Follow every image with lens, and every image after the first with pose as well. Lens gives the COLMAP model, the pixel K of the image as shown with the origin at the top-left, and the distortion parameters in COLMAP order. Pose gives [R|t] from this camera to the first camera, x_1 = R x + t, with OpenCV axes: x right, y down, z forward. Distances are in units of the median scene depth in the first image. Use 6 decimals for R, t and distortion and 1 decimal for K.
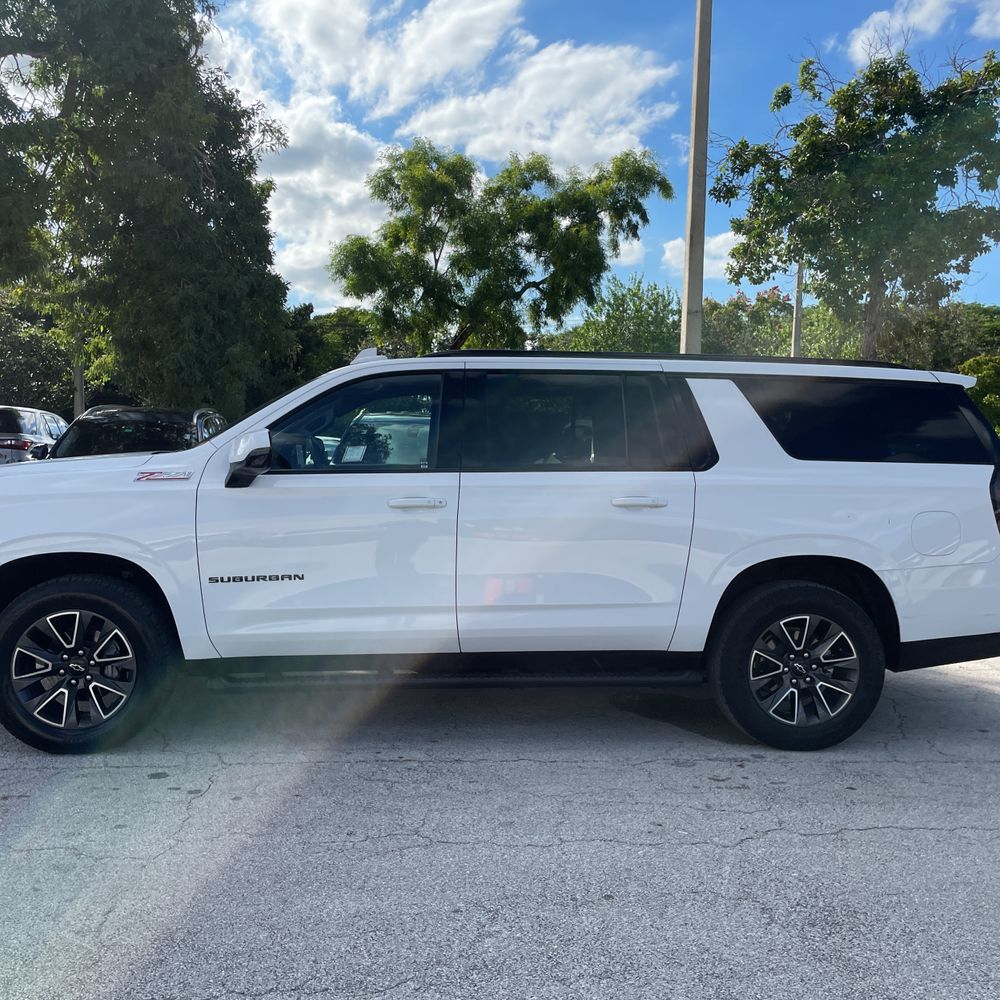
lens RADIAL K [[1038.8, 0, 495.7], [0, 1038.8, 511.9], [0, 0, 1]] dist [0.078873, -0.125659]
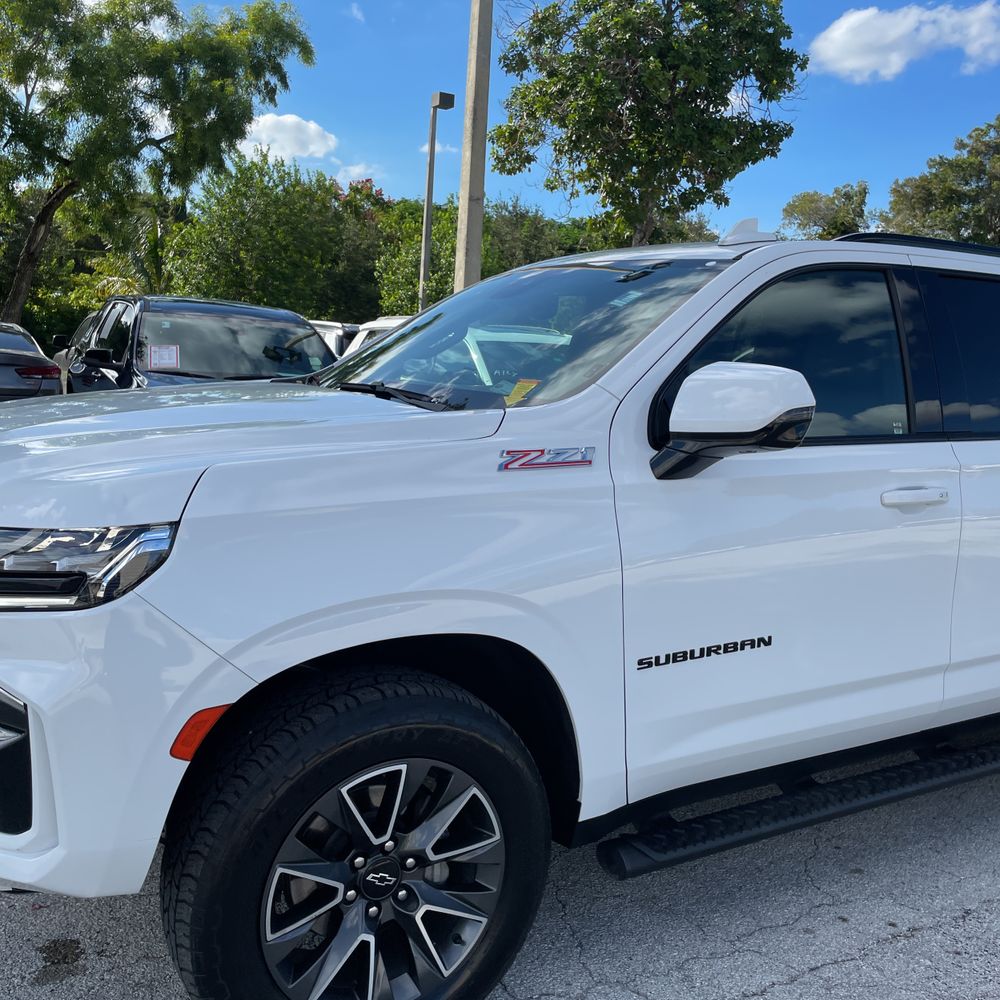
lens RADIAL K [[1022.4, 0, 500.0], [0, 1022.4, 500.0], [0, 0, 1]] dist [0.104433, -0.162263]
pose [[0.896446, -0.029410, 0.442177, -0.182131], [-0.012503, 0.995720, 0.091576, -0.019292], [-0.442977, -0.087621, 0.892241, 0.196269]]
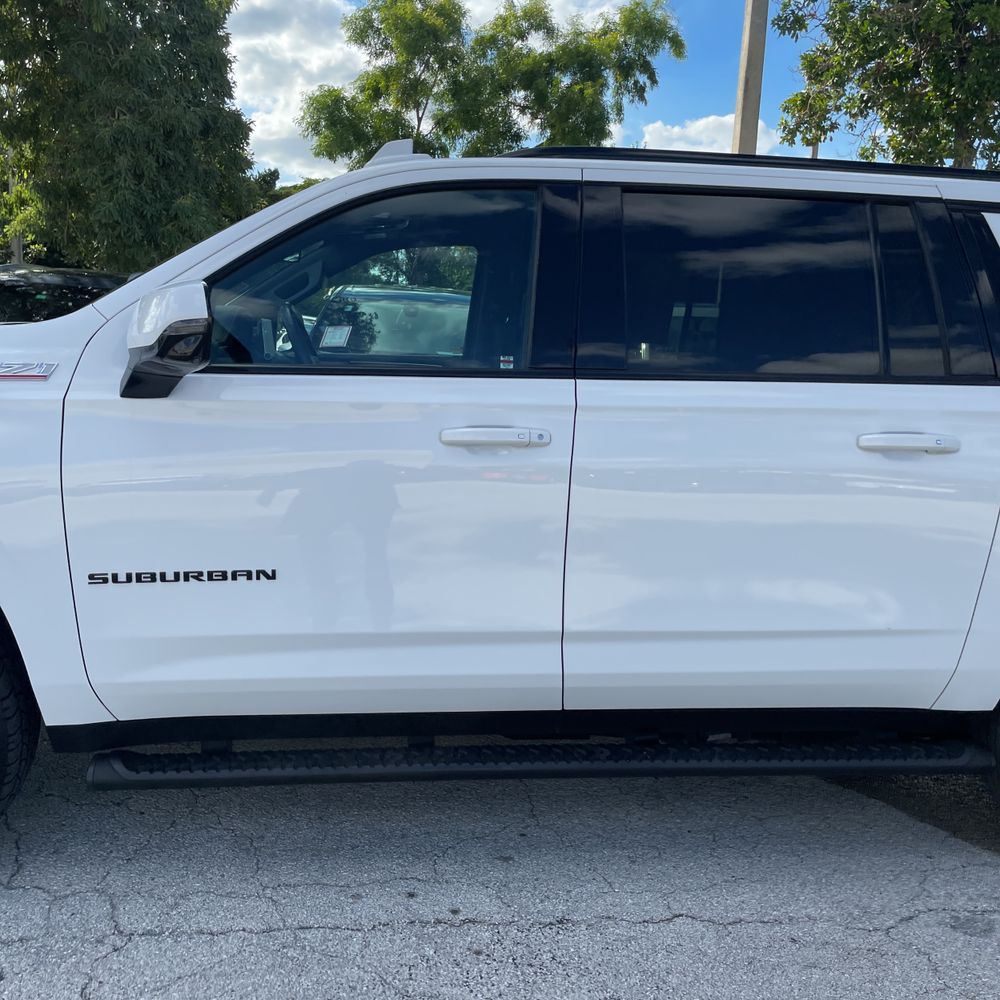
lens RADIAL K [[1034.3, 0, 494.9], [0, 1034.3, 494.2], [0, 0, 1]] dist [0.039891, 0.002283]
pose [[0.999146, 0.022299, 0.034775, -0.031209], [-0.025399, 0.995491, 0.091397, -0.009091], [-0.032580, -0.092202, 0.995207, 0.161898]]
